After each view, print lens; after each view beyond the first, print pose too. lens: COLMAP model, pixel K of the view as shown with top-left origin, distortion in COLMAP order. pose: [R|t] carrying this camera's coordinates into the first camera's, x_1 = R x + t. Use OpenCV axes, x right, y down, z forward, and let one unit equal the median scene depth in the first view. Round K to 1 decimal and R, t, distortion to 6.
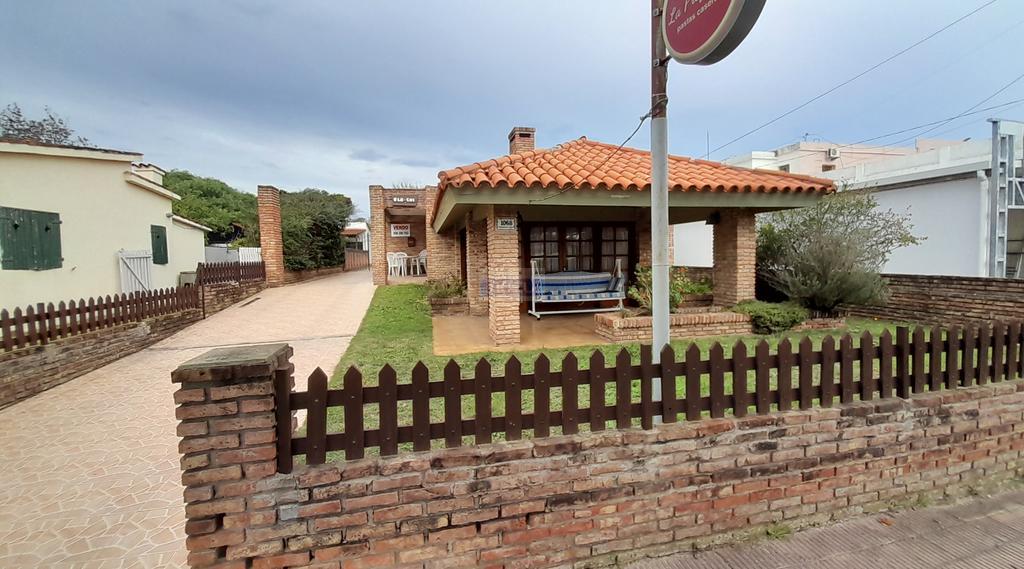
lens RADIAL K [[407.4, 0, 519.6], [0, 407.4, 275.7], [0, 0, 1]] dist [0.022821, -0.018322]
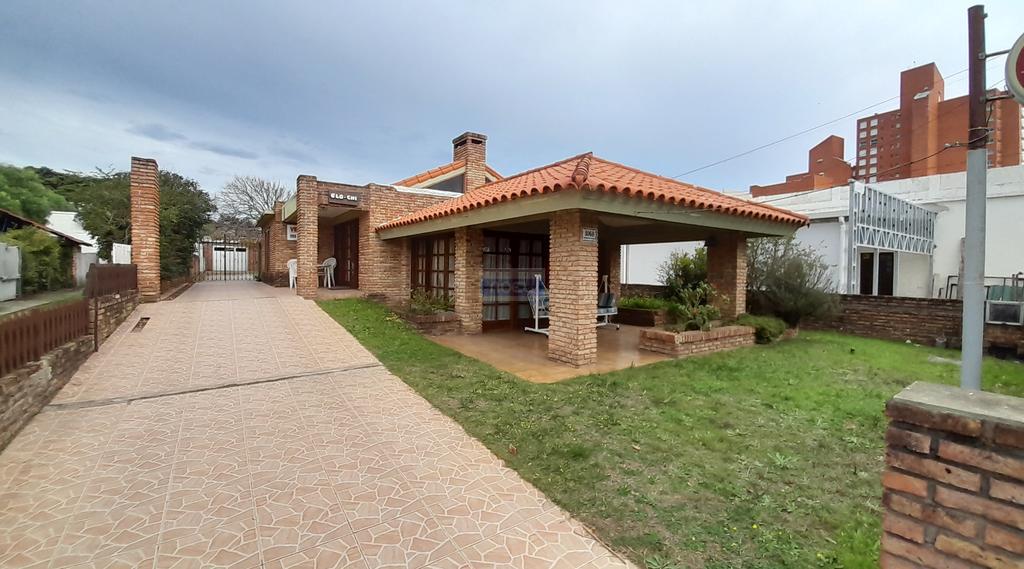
lens RADIAL K [[407.4, 0, 519.6], [0, 407.4, 275.7], [0, 0, 1]] dist [0.022821, -0.018322]
pose [[0.926911, 0.025744, 0.374398, -0.371021], [-0.012197, 0.999184, -0.038508, 0.003018], [-0.375084, 0.031127, 0.926468, 0.142889]]
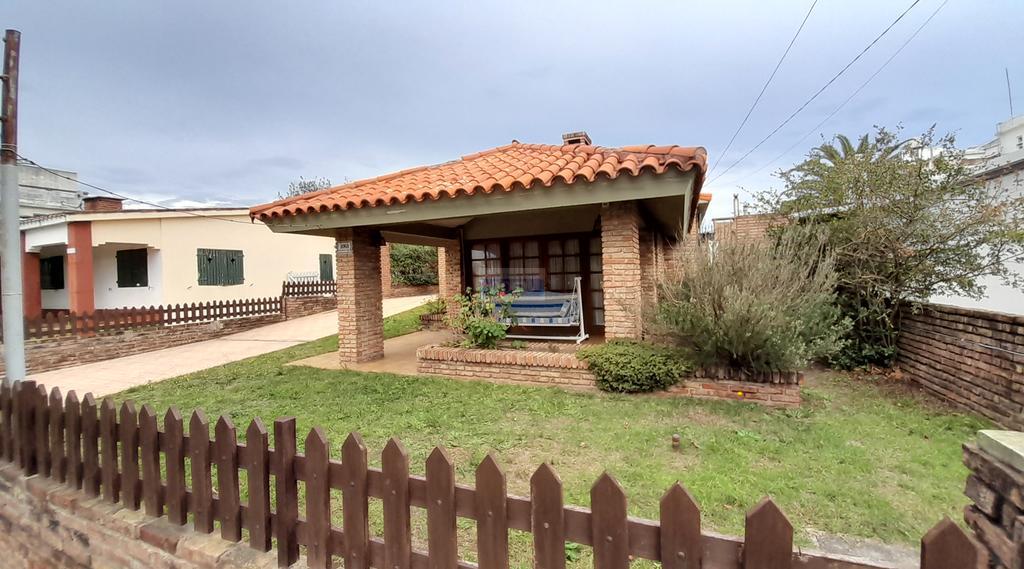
lens RADIAL K [[407.4, 0, 519.6], [0, 407.4, 275.7], [0, 0, 1]] dist [0.022821, -0.018322]
pose [[0.822945, -0.005334, -0.568096, 0.660904], [-0.013414, 0.999495, -0.028816, -0.019879], [0.567963, 0.031334, 0.822457, 0.277870]]
